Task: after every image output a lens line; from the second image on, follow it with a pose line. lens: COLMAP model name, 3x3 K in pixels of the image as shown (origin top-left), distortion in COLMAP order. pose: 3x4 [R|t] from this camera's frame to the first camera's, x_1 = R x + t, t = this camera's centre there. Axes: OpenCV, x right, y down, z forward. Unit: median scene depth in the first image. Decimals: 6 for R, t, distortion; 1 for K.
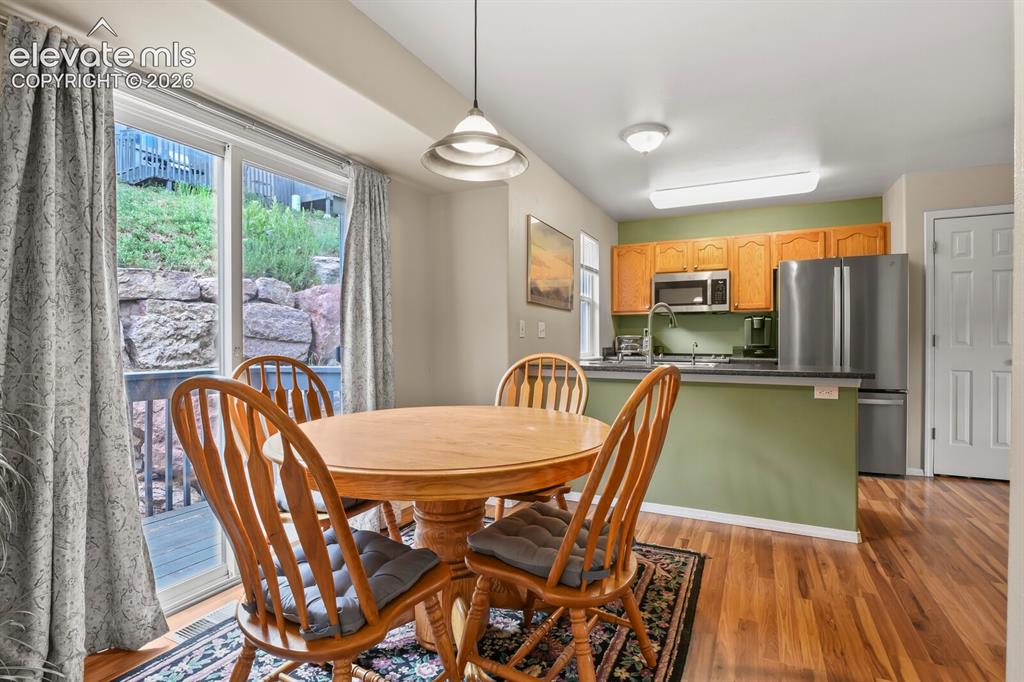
lens RADIAL K [[499.5, 0, 514.6], [0, 499.5, 339.6], [0, 0, 1]] dist [-0.010955, -0.002066]
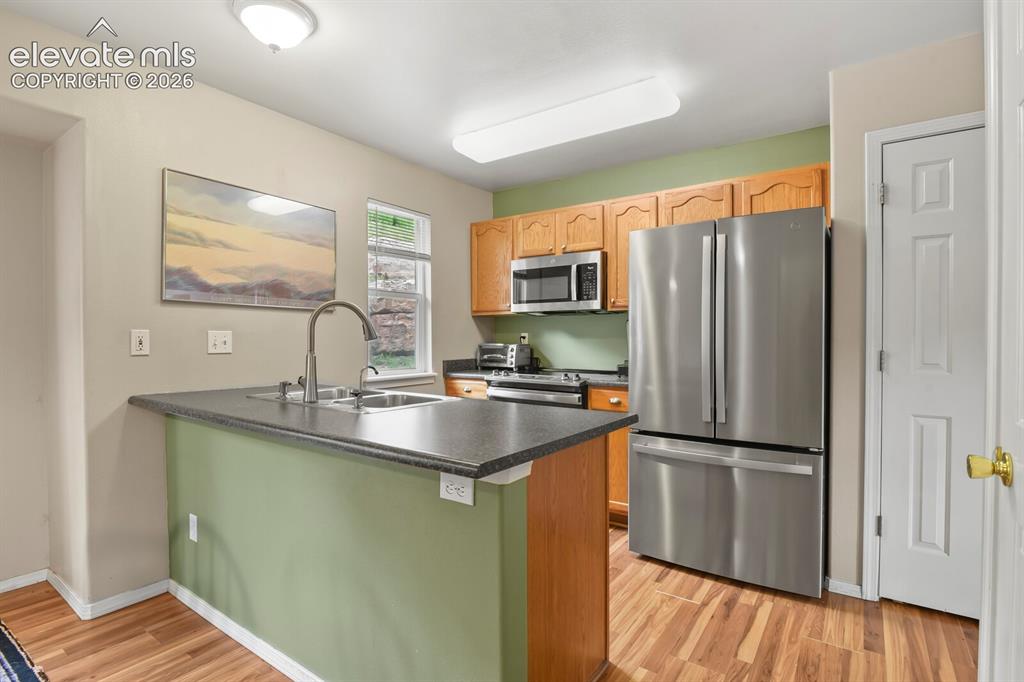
lens RADIAL K [[499.5, 0, 511.7], [0, 499.5, 340.9], [0, 0, 1]] dist [-0.010955, -0.002066]
pose [[0.987519, 0.001866, -0.157487, 0.423538], [-0.000513, 0.999963, 0.008632, -0.020706], [0.157498, -0.008443, 0.987483, 0.307081]]
